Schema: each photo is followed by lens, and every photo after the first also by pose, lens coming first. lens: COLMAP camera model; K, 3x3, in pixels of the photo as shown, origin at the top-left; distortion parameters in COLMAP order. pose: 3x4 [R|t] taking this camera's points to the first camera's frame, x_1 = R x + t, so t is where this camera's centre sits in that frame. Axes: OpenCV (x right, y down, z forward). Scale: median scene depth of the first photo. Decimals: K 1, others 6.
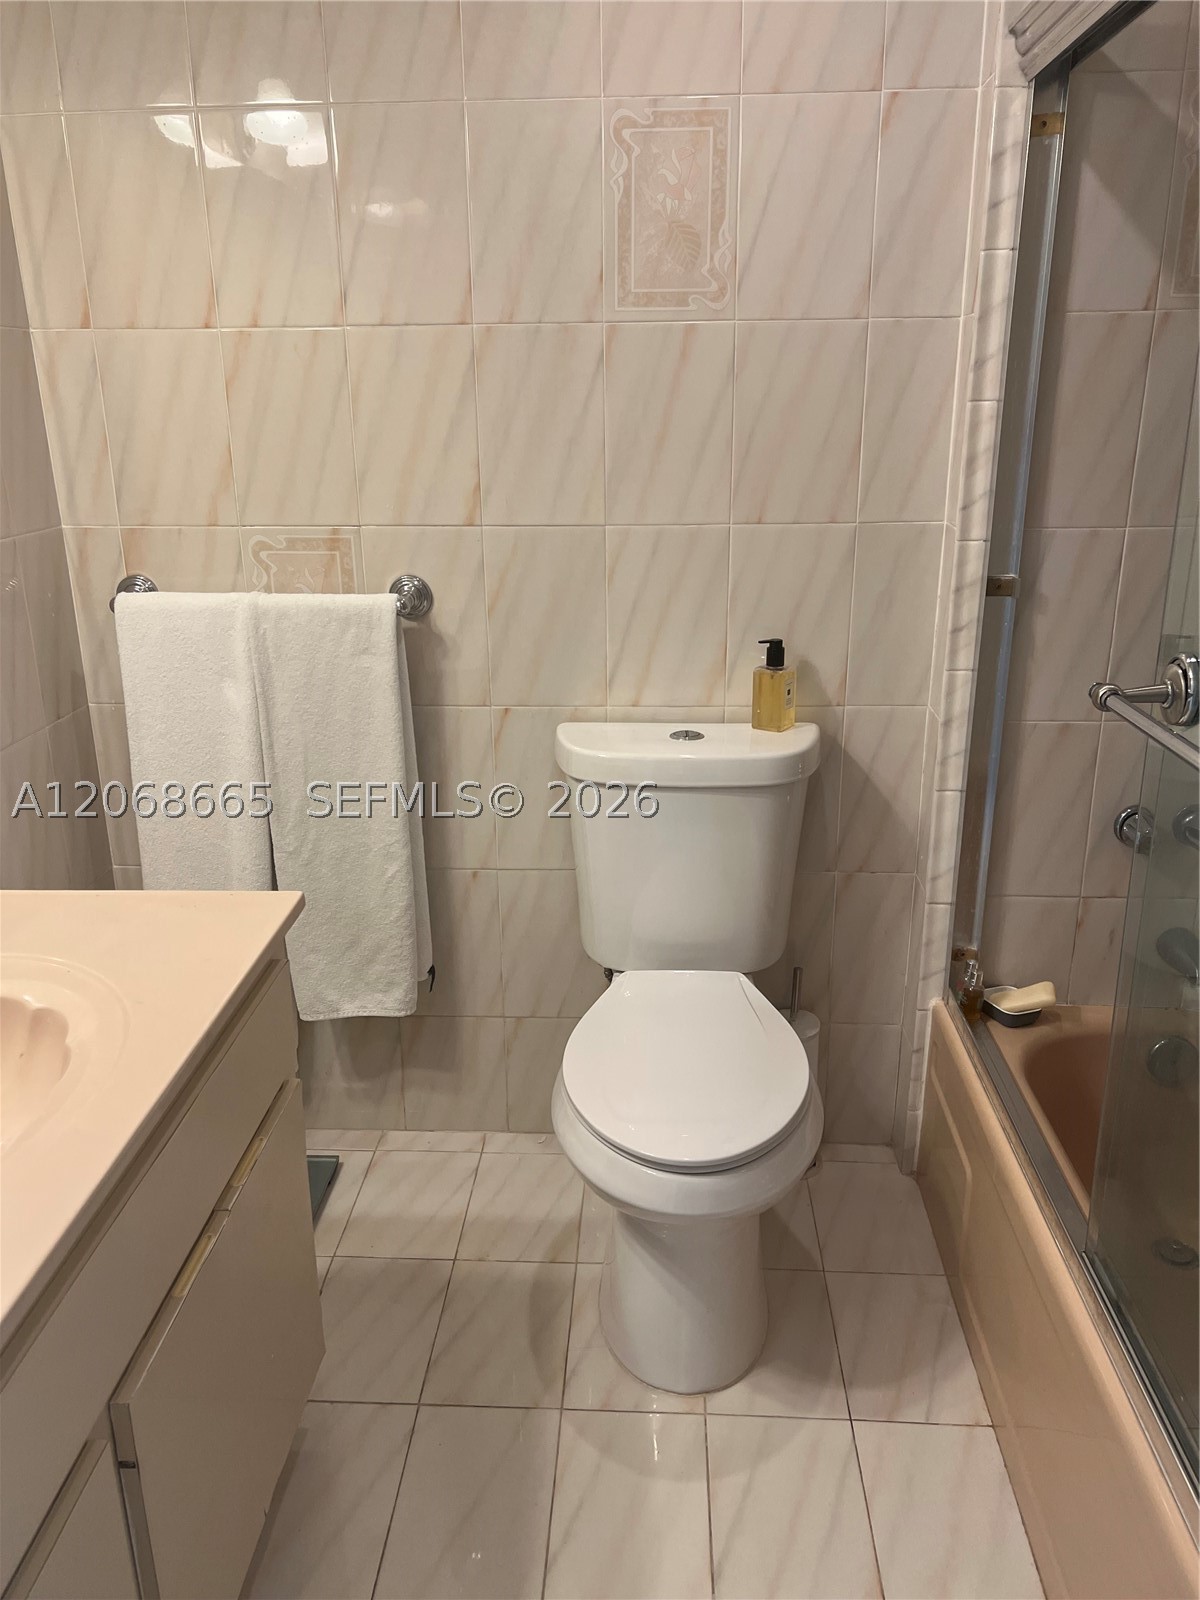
lens RADIAL K [[1206.0, 0, 605.5], [0, 1206.0, 807.4], [0, 0, 1]] dist [0.048966, -0.055531]
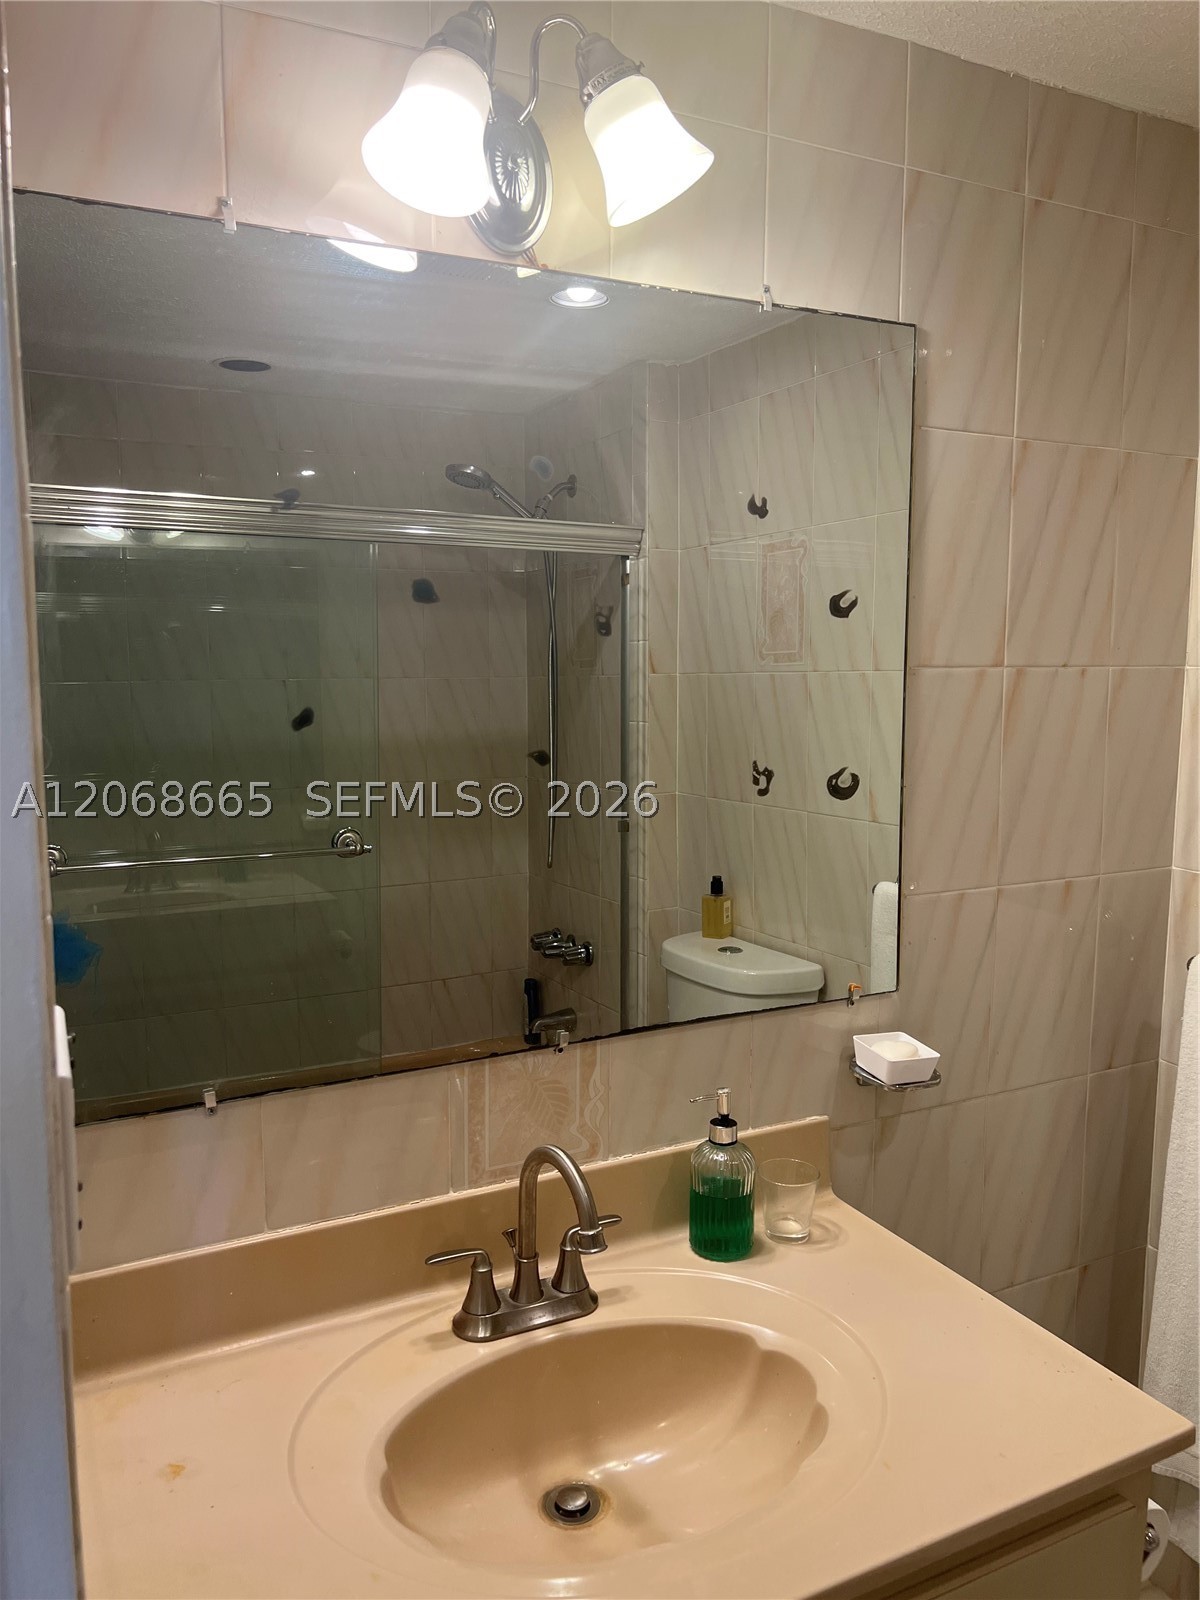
lens RADIAL K [[1206.0, 0, 606.3], [0, 1206.0, 809.9], [0, 0, 1]] dist [0.048966, -0.055531]
pose [[0.499992, 0.123269, -0.857212, 0.124995], [-0.291588, 0.955988, -0.032603, -0.124197], [0.815466, 0.266254, 0.513930, 0.178152]]
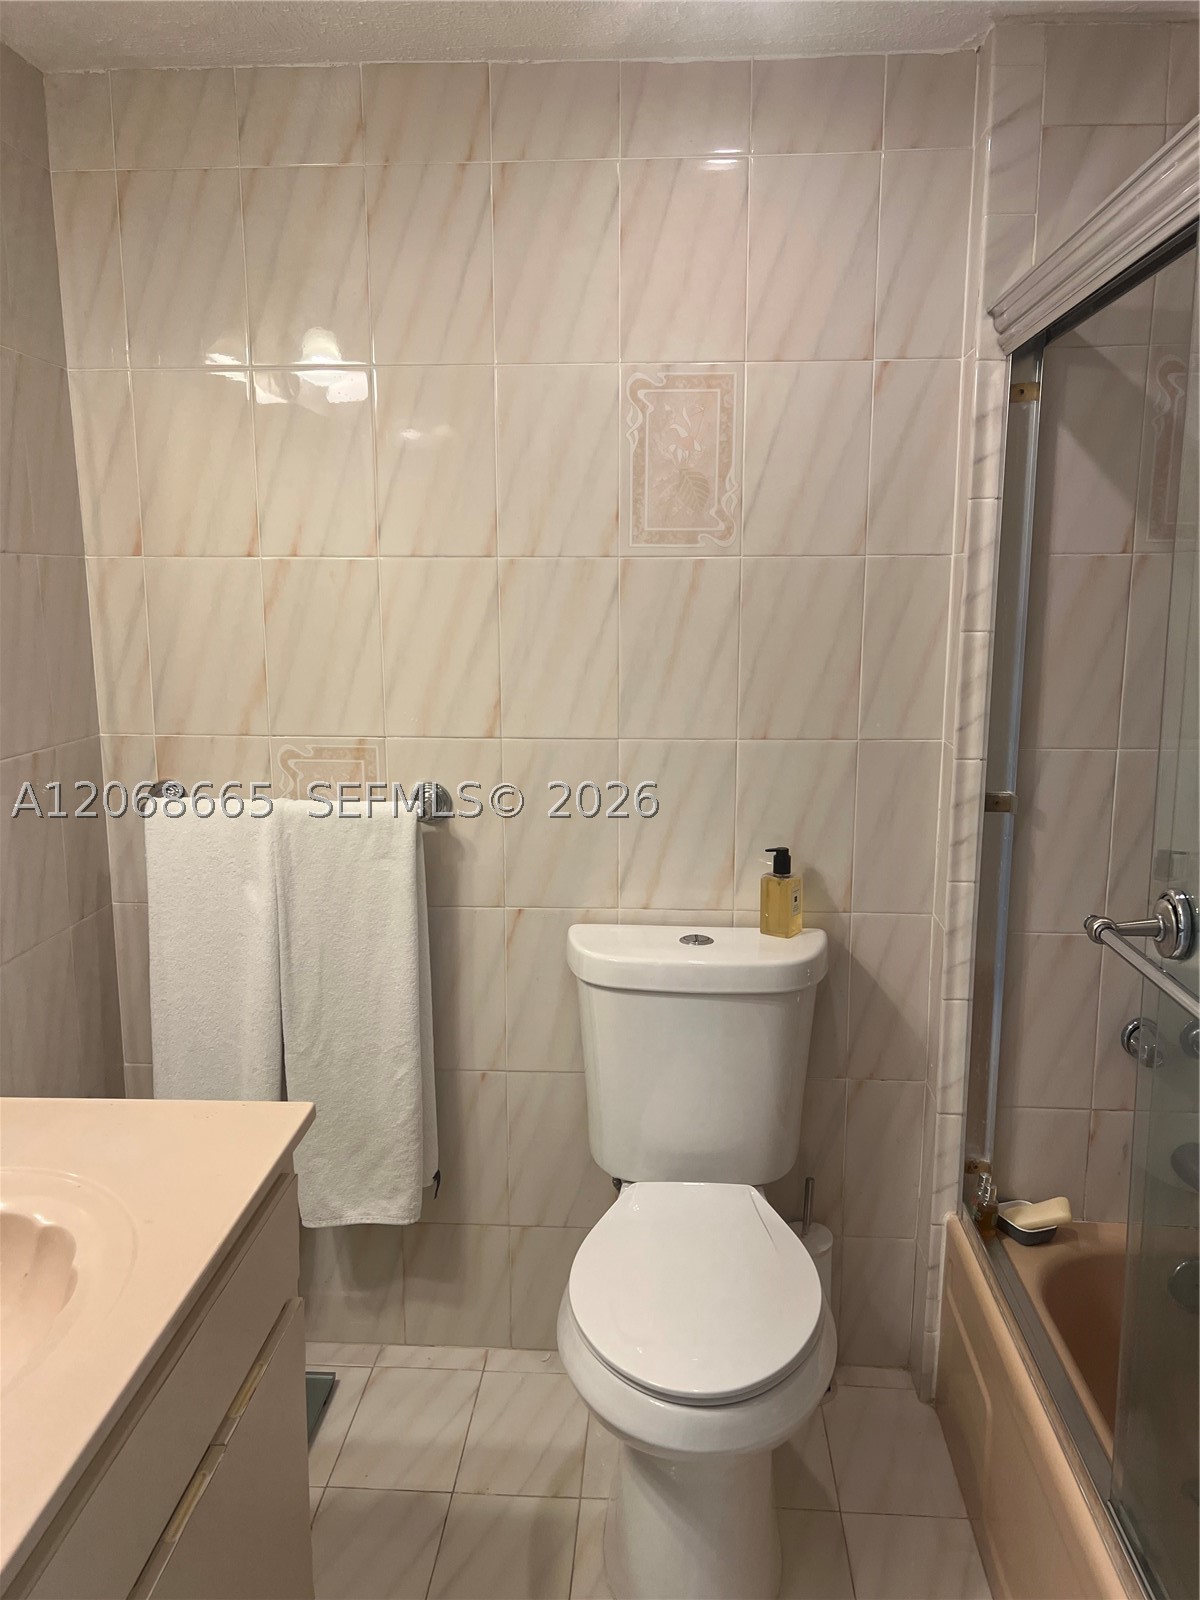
lens RADIAL K [[1206.0, 0, 610.2], [0, 1206.0, 802.4], [0, 0, 1]] dist [0.048966, -0.055531]
pose [[0.999926, 0.010981, -0.005183, -0.001268], [-0.011624, 0.989042, -0.147174, -0.025191], [0.003510, 0.147223, 0.989097, -0.026203]]
